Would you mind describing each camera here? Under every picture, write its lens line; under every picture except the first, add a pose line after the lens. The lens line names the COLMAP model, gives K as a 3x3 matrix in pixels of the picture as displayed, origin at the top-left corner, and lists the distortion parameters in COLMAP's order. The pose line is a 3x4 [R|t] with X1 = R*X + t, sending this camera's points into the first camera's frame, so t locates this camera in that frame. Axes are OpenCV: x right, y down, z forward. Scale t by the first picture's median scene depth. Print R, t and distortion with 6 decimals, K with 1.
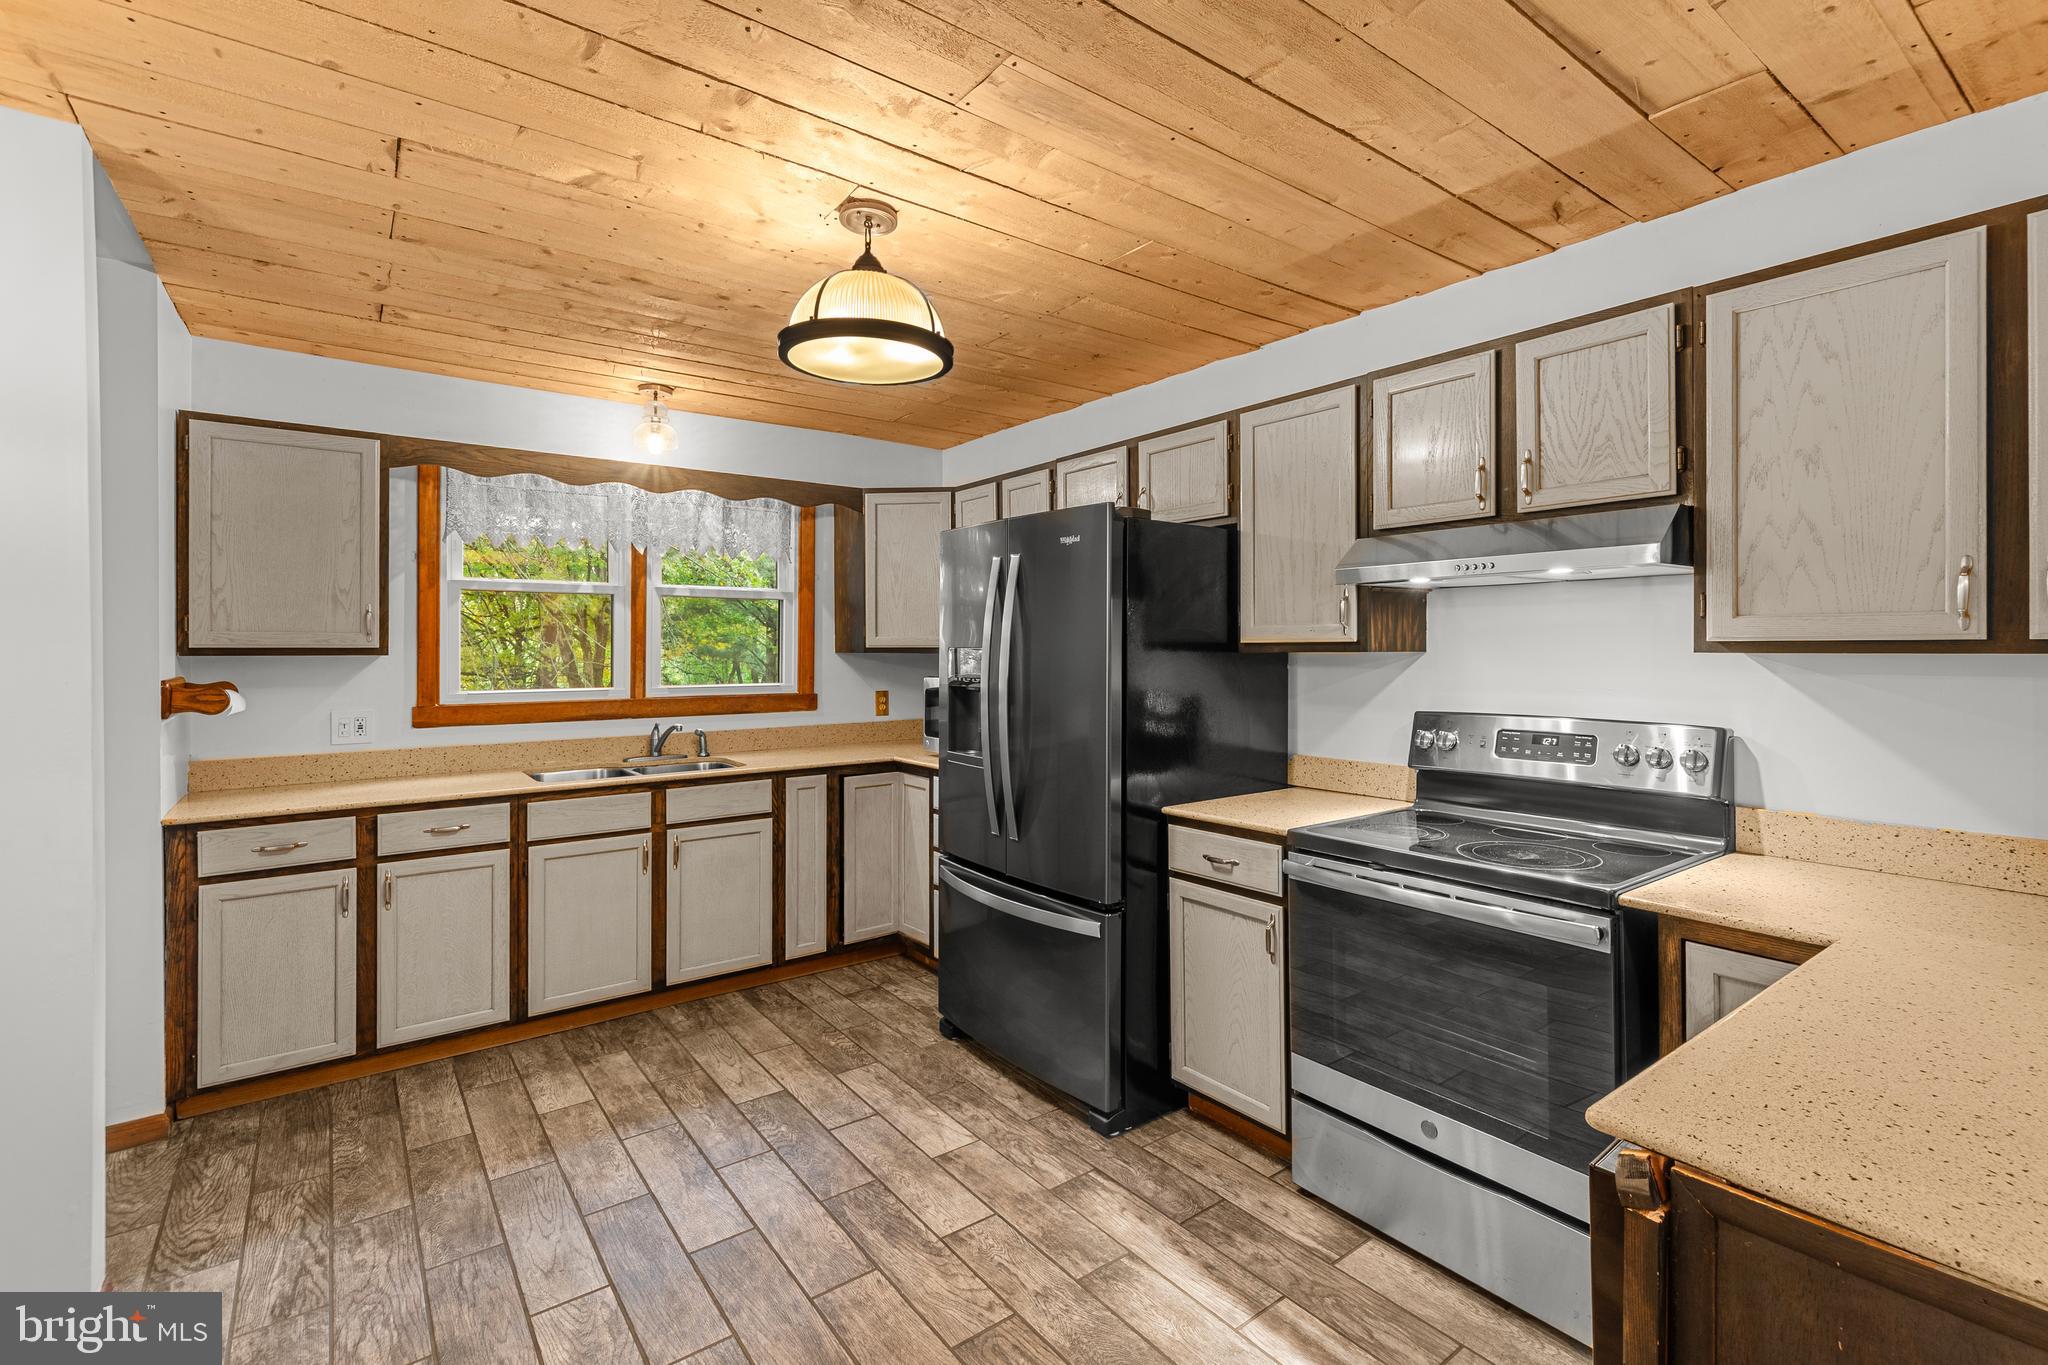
lens RADIAL K [[941.6, 0, 1049.3], [0, 941.6, 641.0], [0, 0, 1]] dist [0.011538, -0.000698]
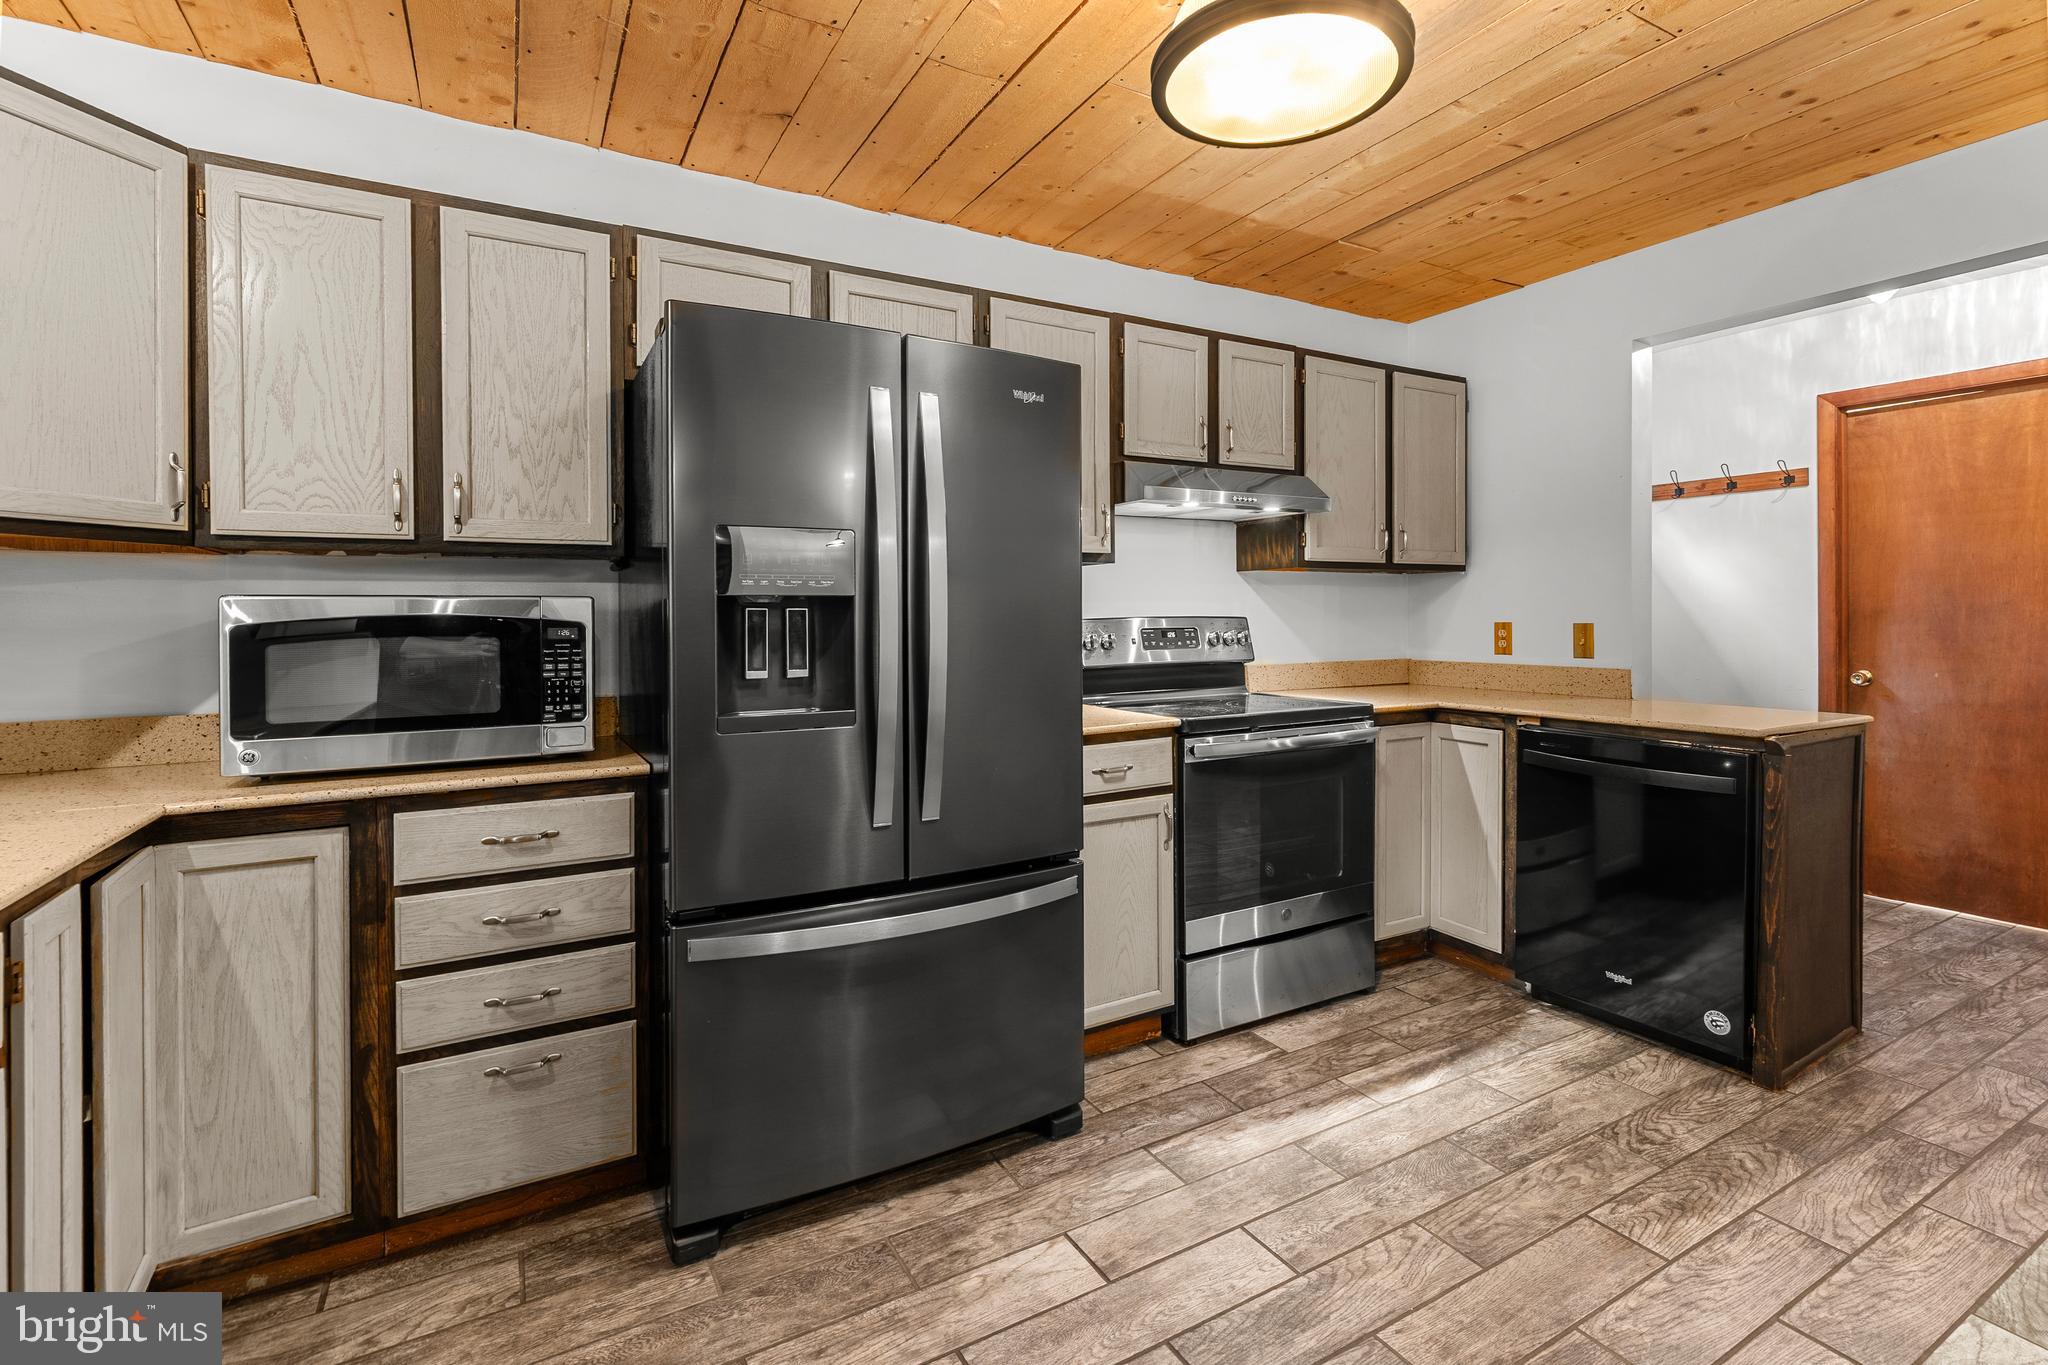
lens RADIAL K [[941.6, 0, 1047.6], [0, 941.6, 618.0], [0, 0, 1]] dist [0.011538, -0.000698]
pose [[0.128656, -0.001727, 0.991688, -0.824539], [0.003216, 0.999994, 0.001324, 0.080059], [-0.991684, 0.003019, 0.128661, 0.994737]]
